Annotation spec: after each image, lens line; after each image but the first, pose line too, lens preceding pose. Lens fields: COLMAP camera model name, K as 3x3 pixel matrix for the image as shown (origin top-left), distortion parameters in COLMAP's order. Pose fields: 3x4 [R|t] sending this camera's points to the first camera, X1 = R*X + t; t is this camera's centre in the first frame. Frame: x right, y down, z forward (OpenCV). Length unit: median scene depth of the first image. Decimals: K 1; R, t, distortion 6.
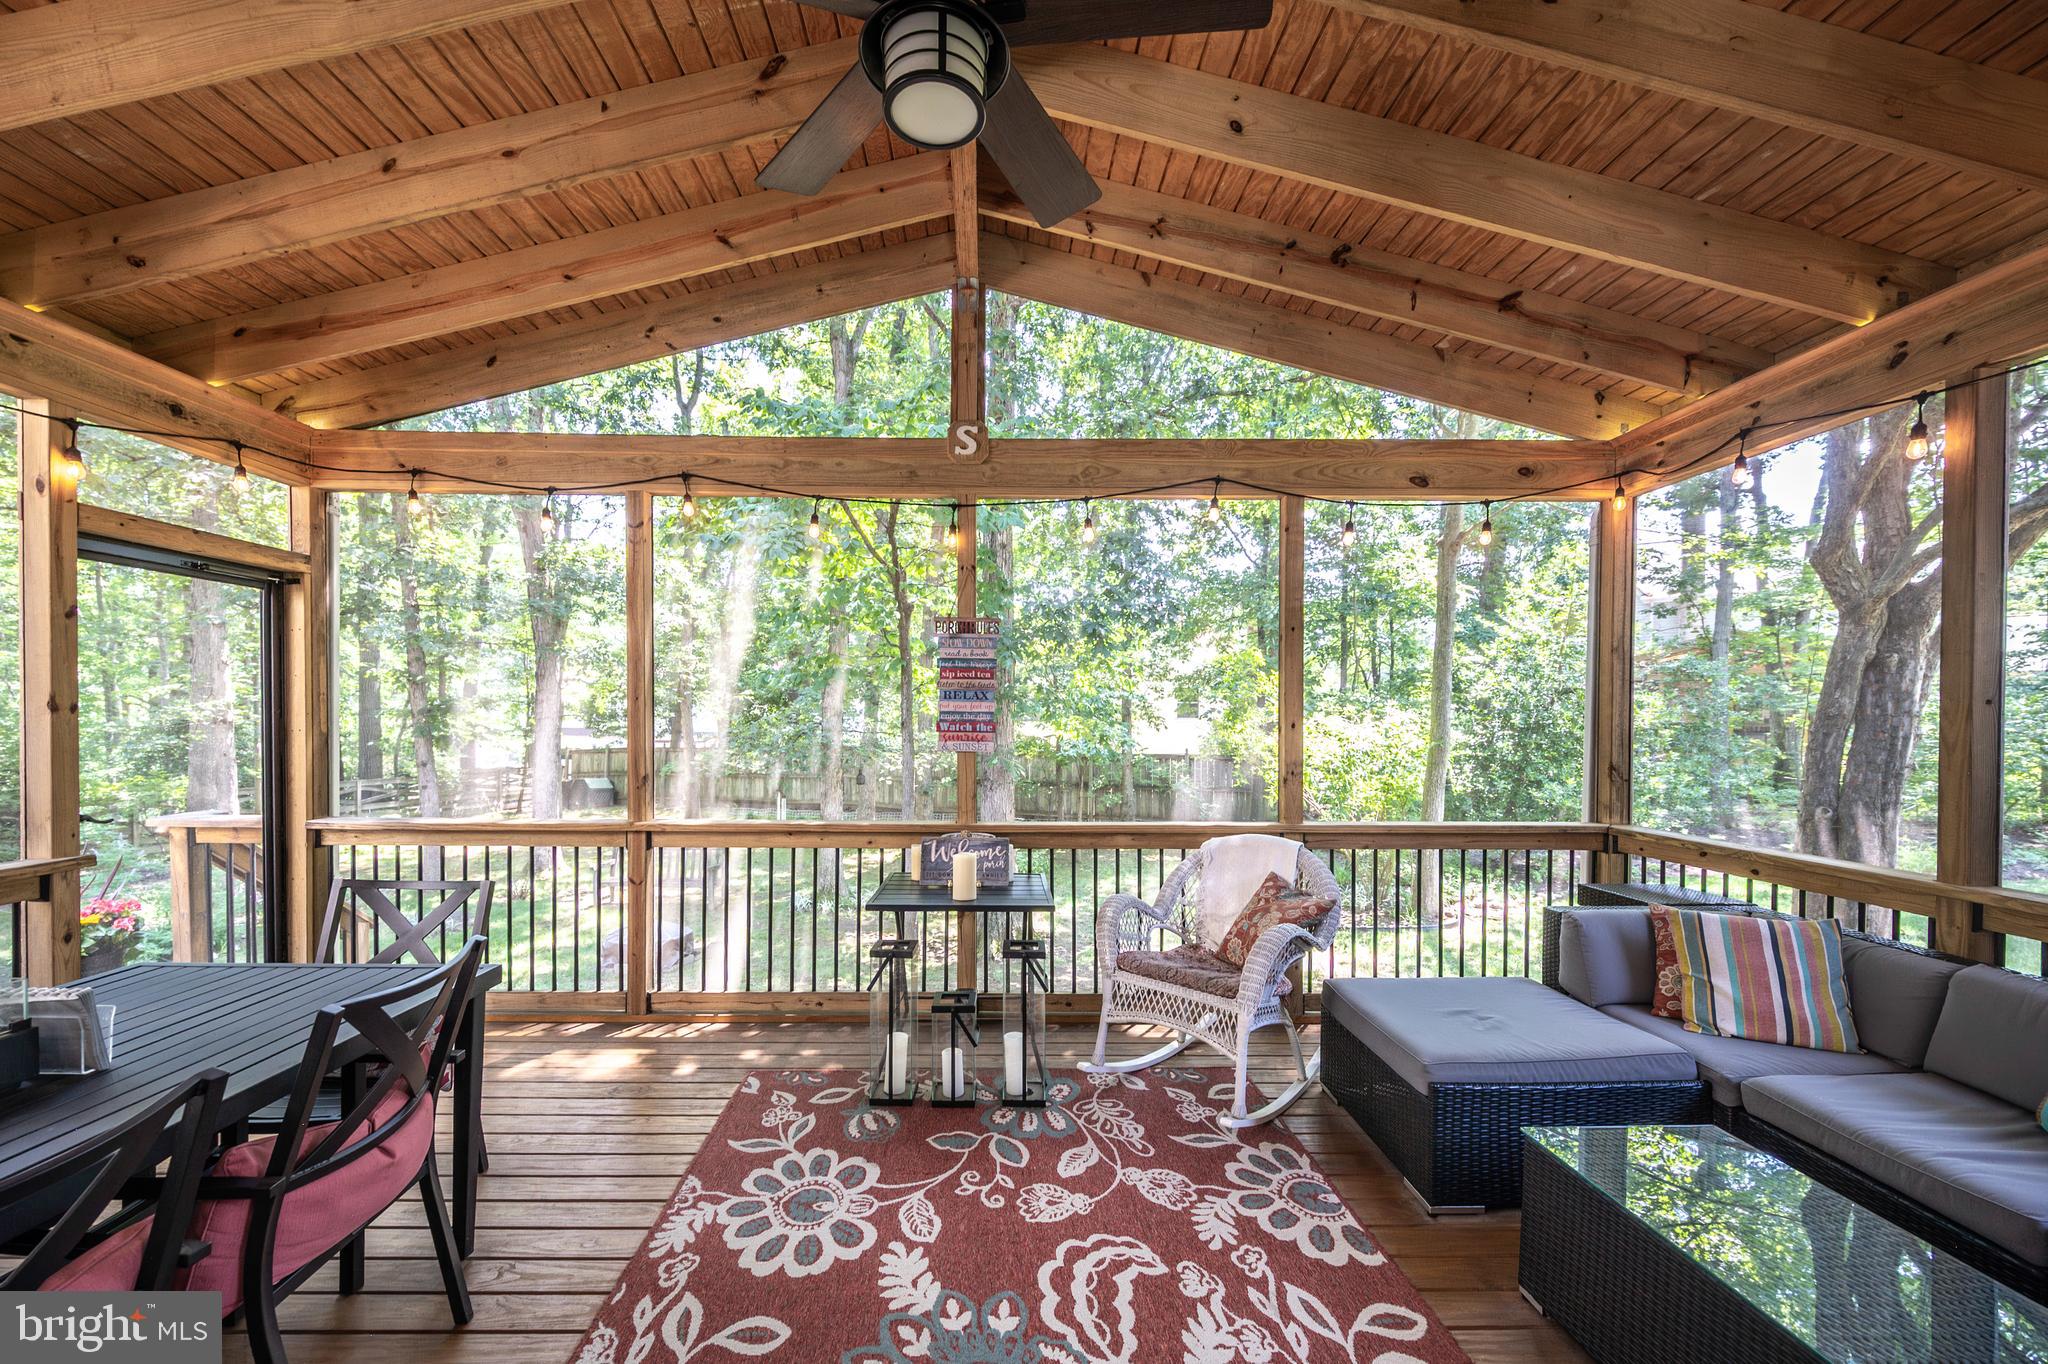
lens RADIAL K [[819.0, 0, 1001.7], [0, 819.0, 730.4], [0, 0, 1]] dist [-0.003434, -0.000351]
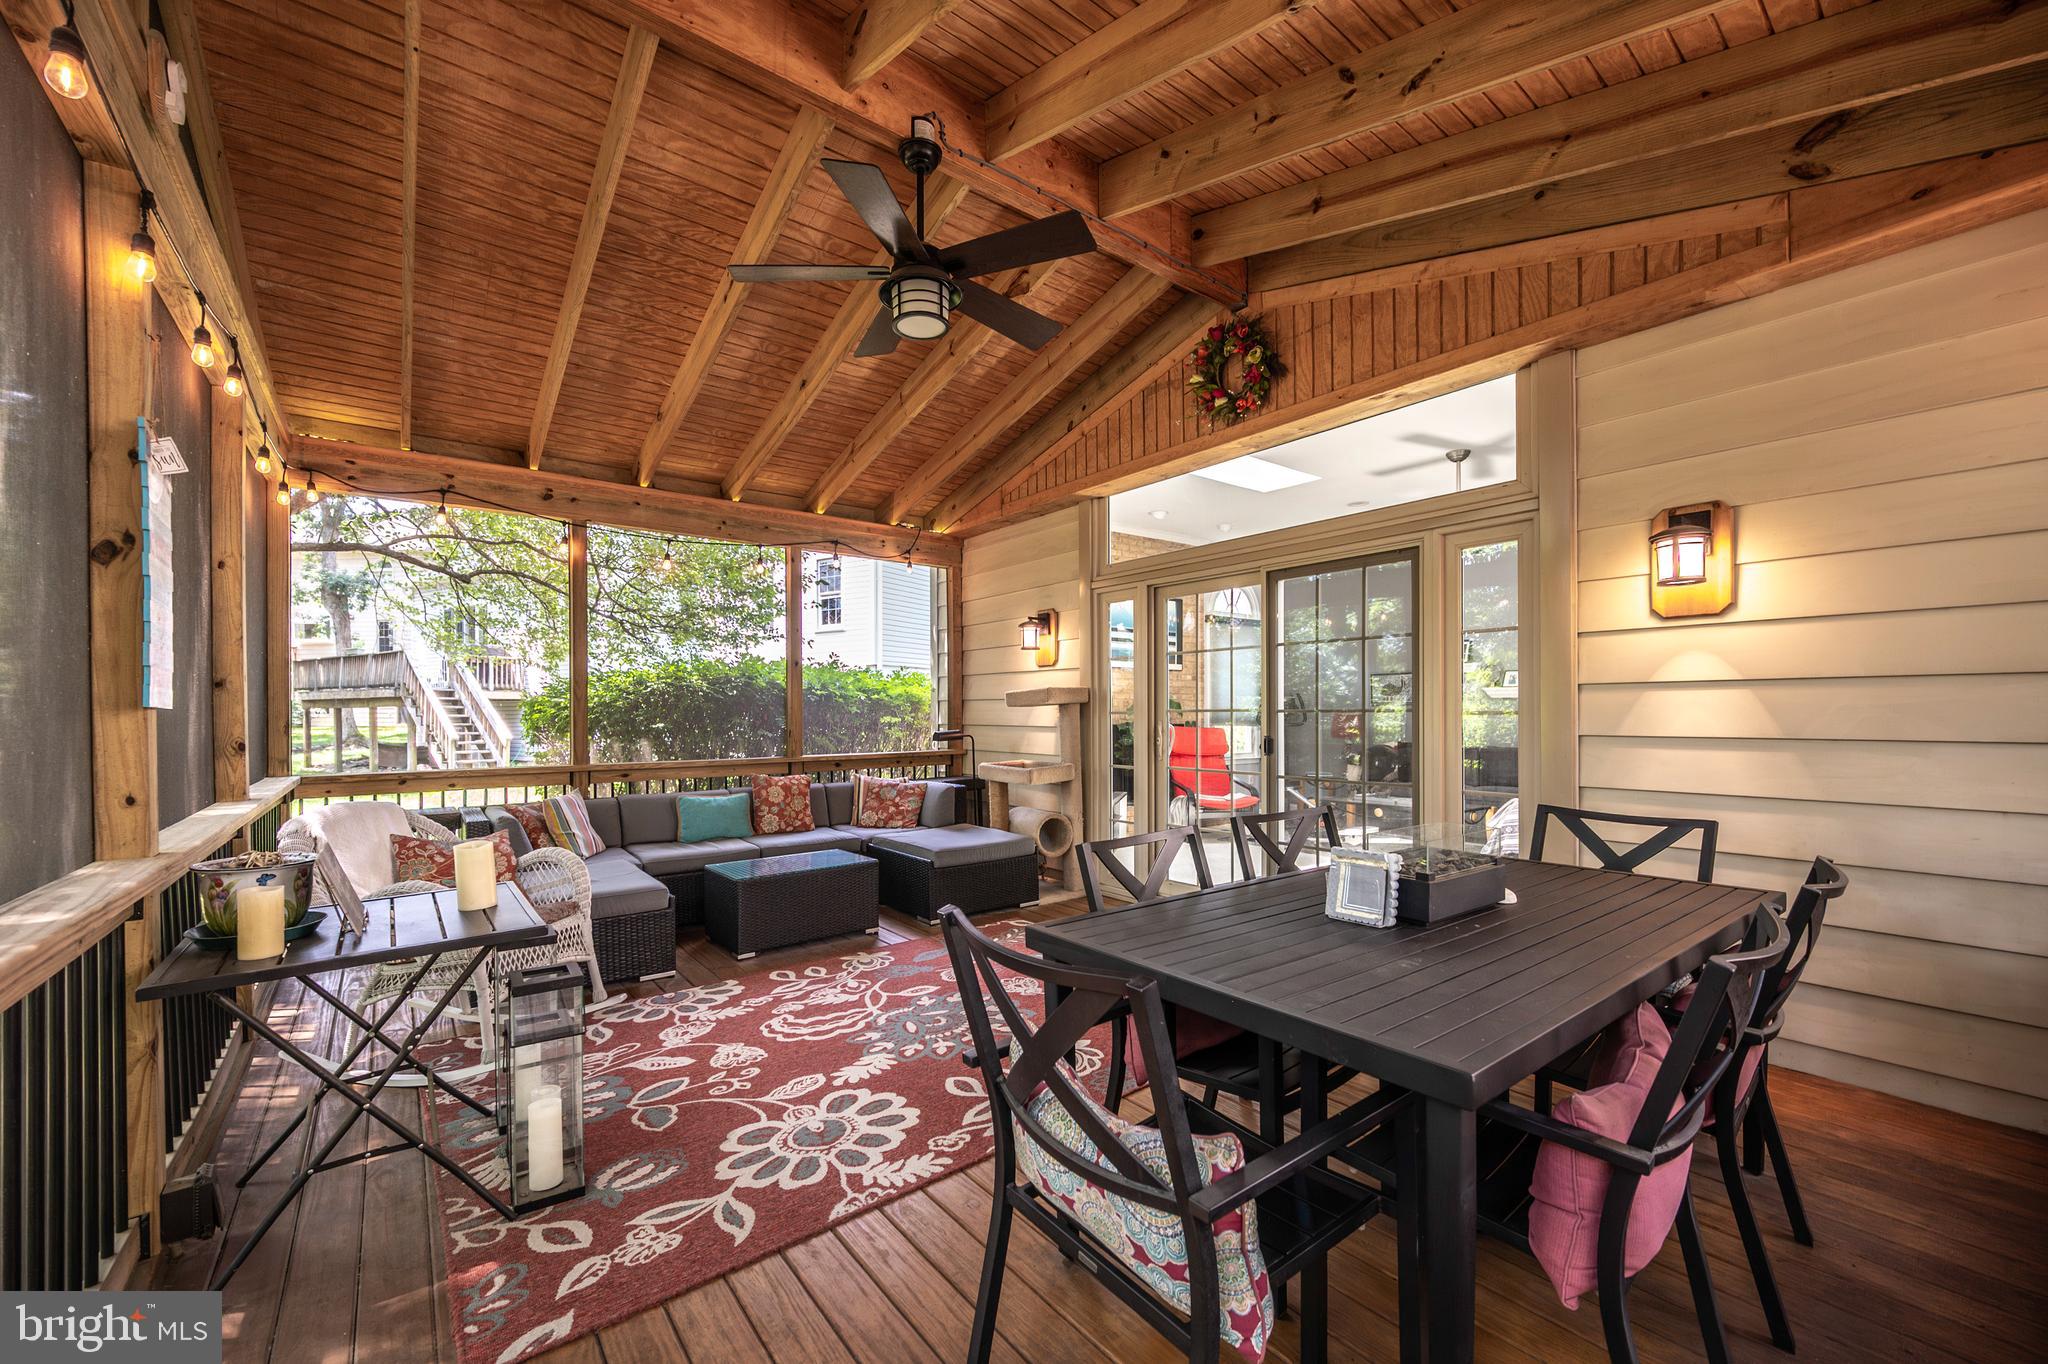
lens RADIAL K [[817.8, 0, 1023.0], [0, 817.8, 715.3], [0, 0, 1]] dist [-0.001011, -0.000161]
pose [[-0.609570, -0.002310, 0.792729, -0.876331], [0.015928, 0.999758, 0.015160, 0.036261], [-0.792572, 0.021867, -0.609386, 1.033596]]
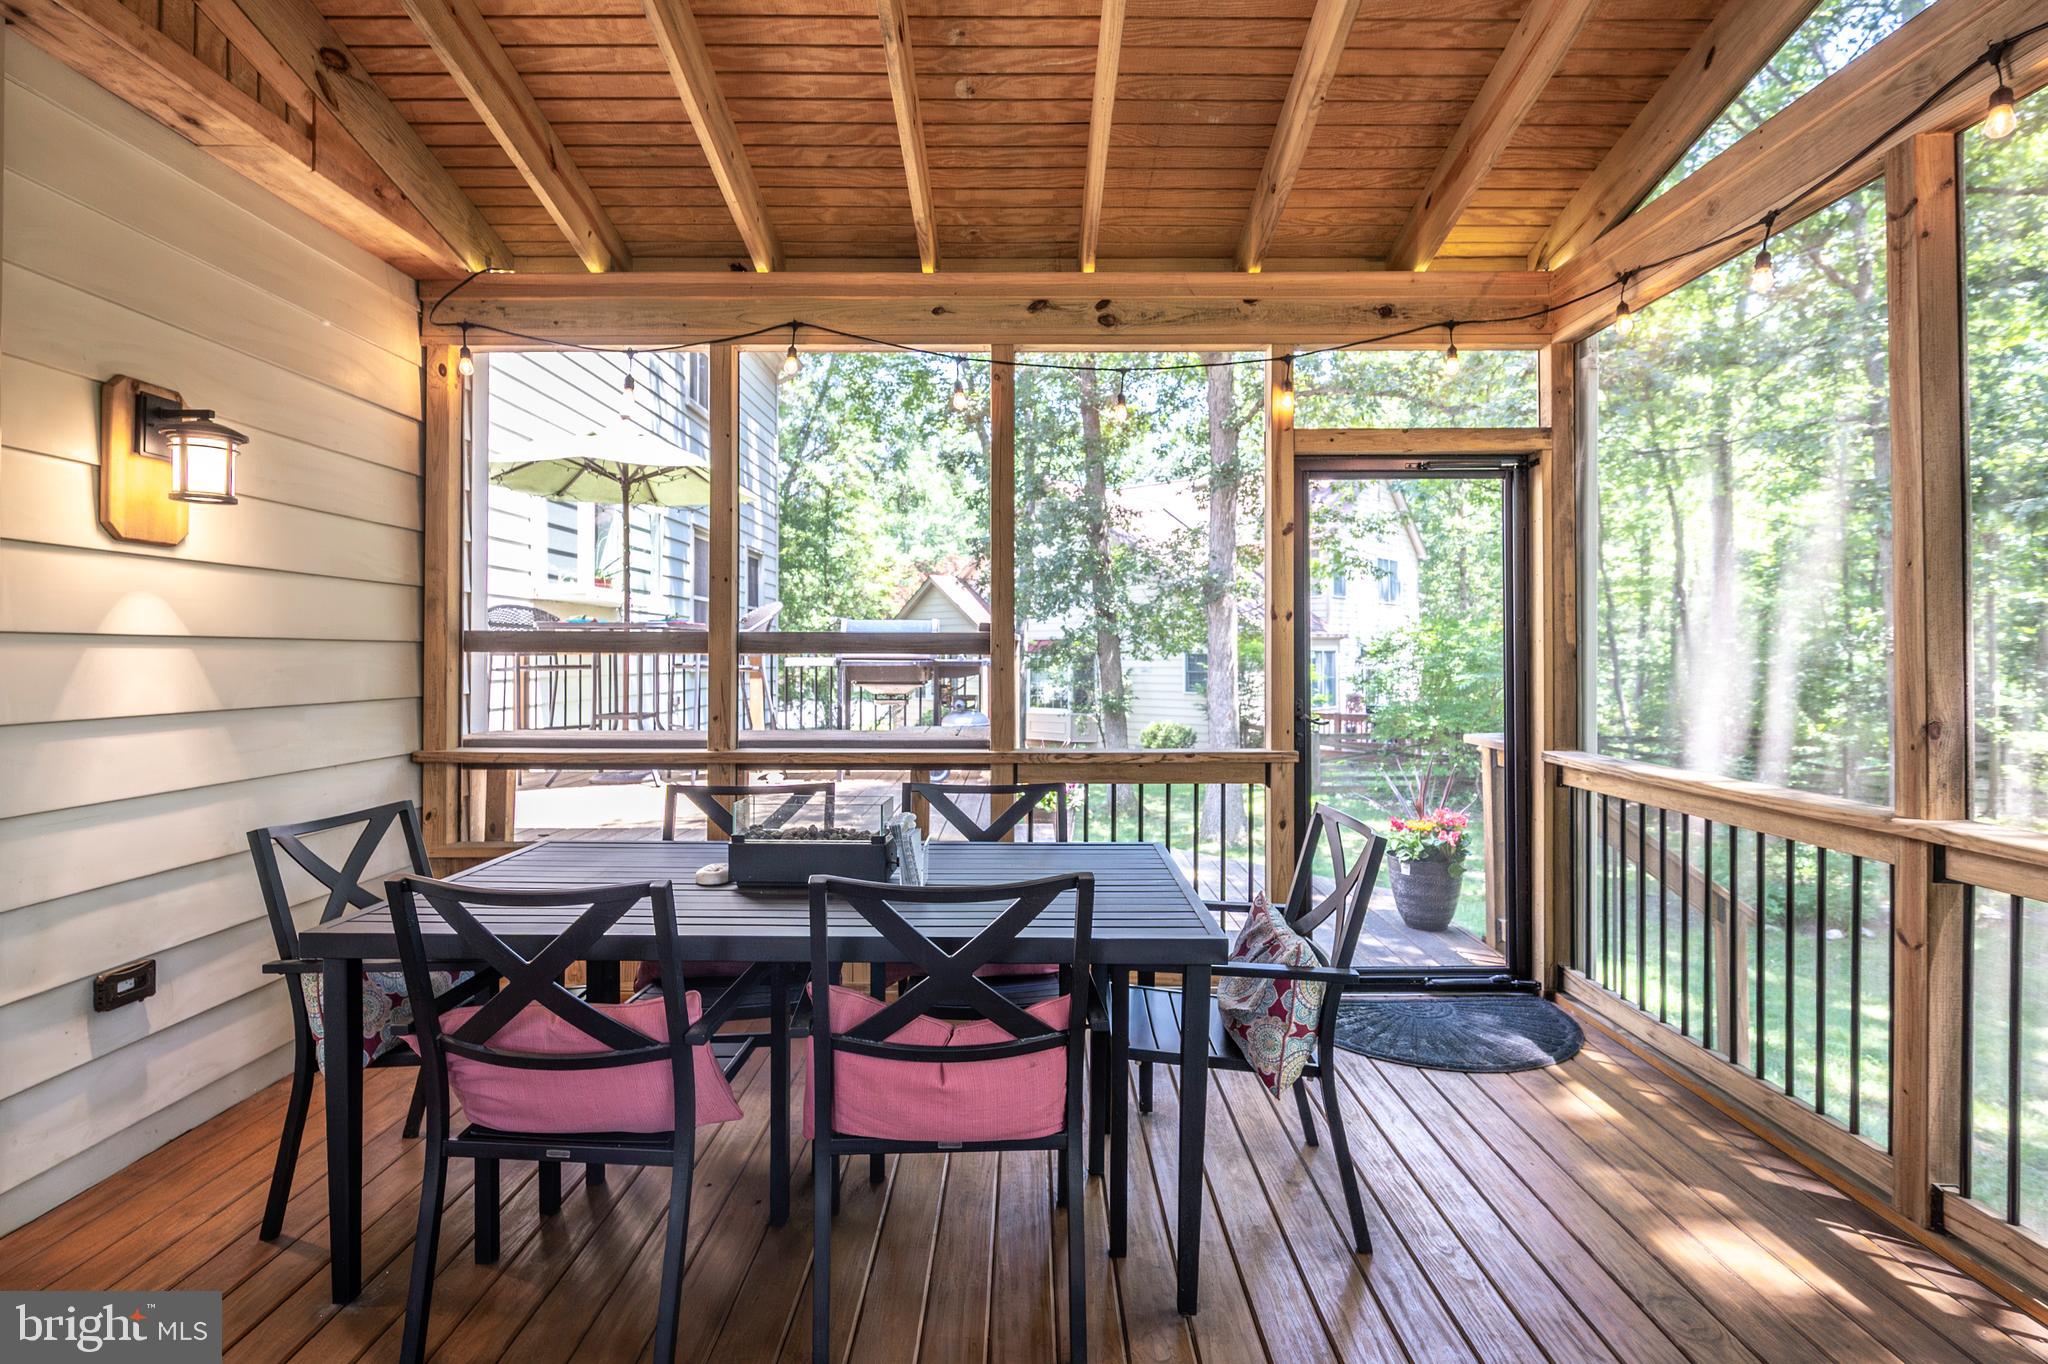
lens RADIAL K [[982.5, 0, 1023.6], [0, 982.5, 643.9], [0, 0, 1]] dist [0.000181, -0.011147]
pose [[-0.010684, -0.013556, -0.999851, 0.164216], [-0.016400, 0.999776, -0.013380, 0.028952], [0.999808, 0.016255, -0.010904, 0.576872]]
